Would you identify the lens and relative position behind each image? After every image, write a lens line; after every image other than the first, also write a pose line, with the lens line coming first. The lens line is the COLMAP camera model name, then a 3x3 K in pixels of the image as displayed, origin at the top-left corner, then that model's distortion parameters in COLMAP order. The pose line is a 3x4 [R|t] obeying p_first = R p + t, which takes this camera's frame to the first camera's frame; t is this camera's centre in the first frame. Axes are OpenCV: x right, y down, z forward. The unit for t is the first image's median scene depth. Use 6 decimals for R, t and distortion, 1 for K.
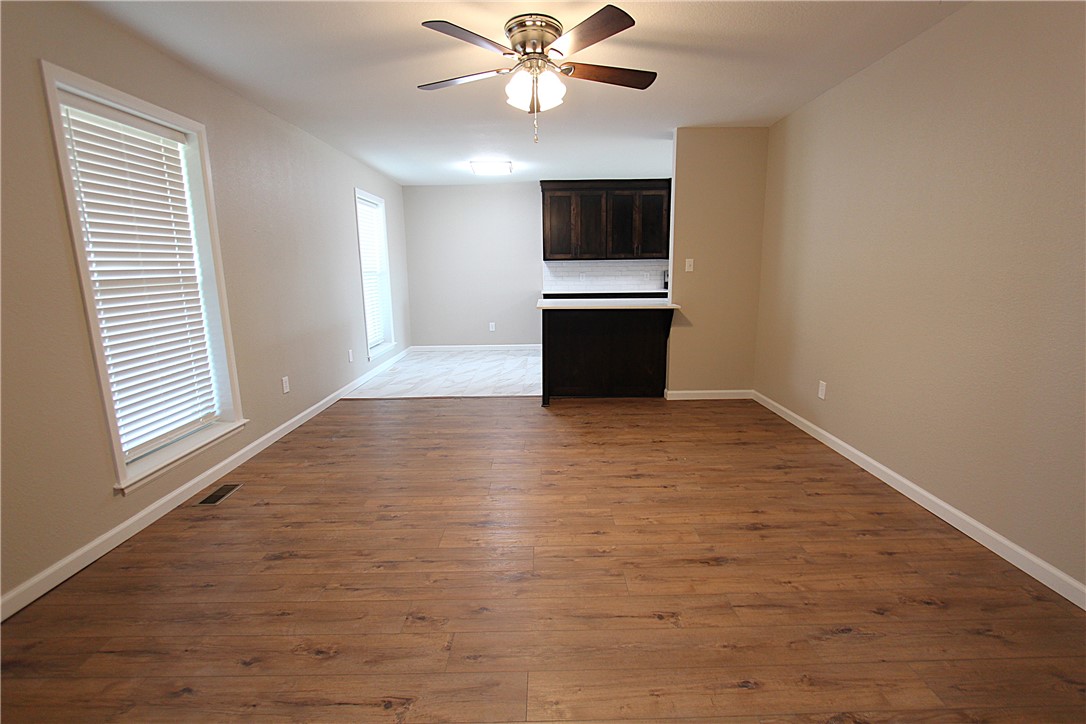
lens RADIAL K [[509.9, 0, 544.3], [0, 509.9, 356.6], [0, 0, 1]] dist [0.003918, 0.000319]
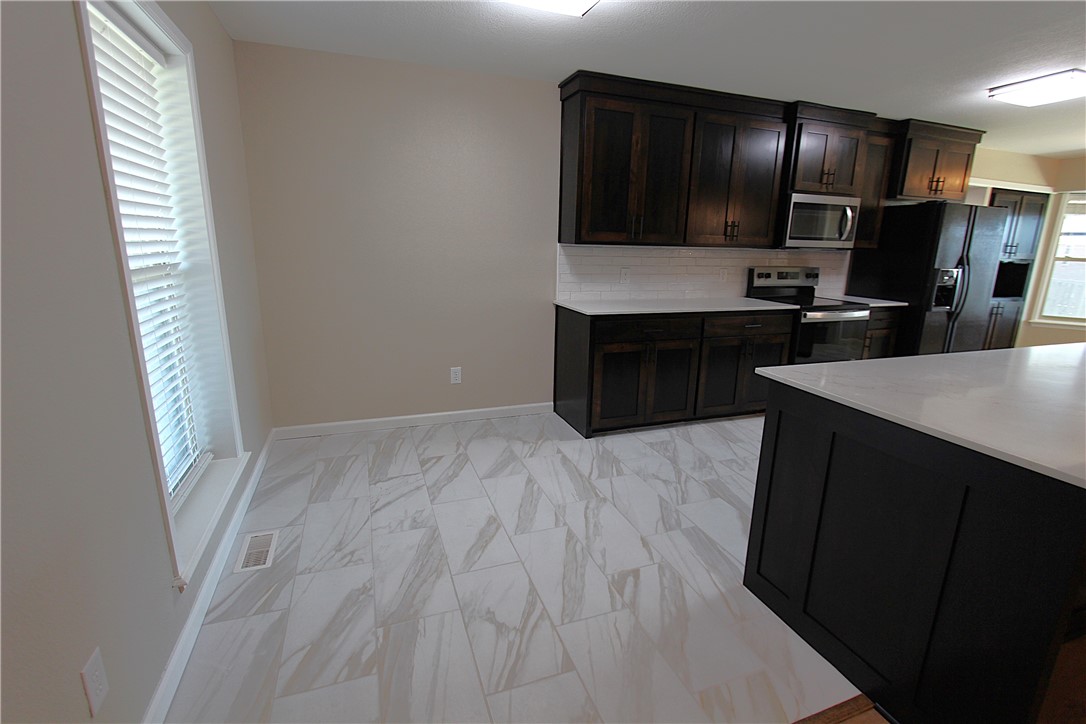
lens RADIAL K [[509.9, 0, 548.1], [0, 509.9, 360.0], [0, 0, 1]] dist [0.003918, 0.000319]
pose [[0.944036, -0.041439, 0.327229, -0.192983], [0.024336, 0.998123, 0.056190, -0.106475], [-0.328943, -0.045082, 0.943273, 0.547526]]
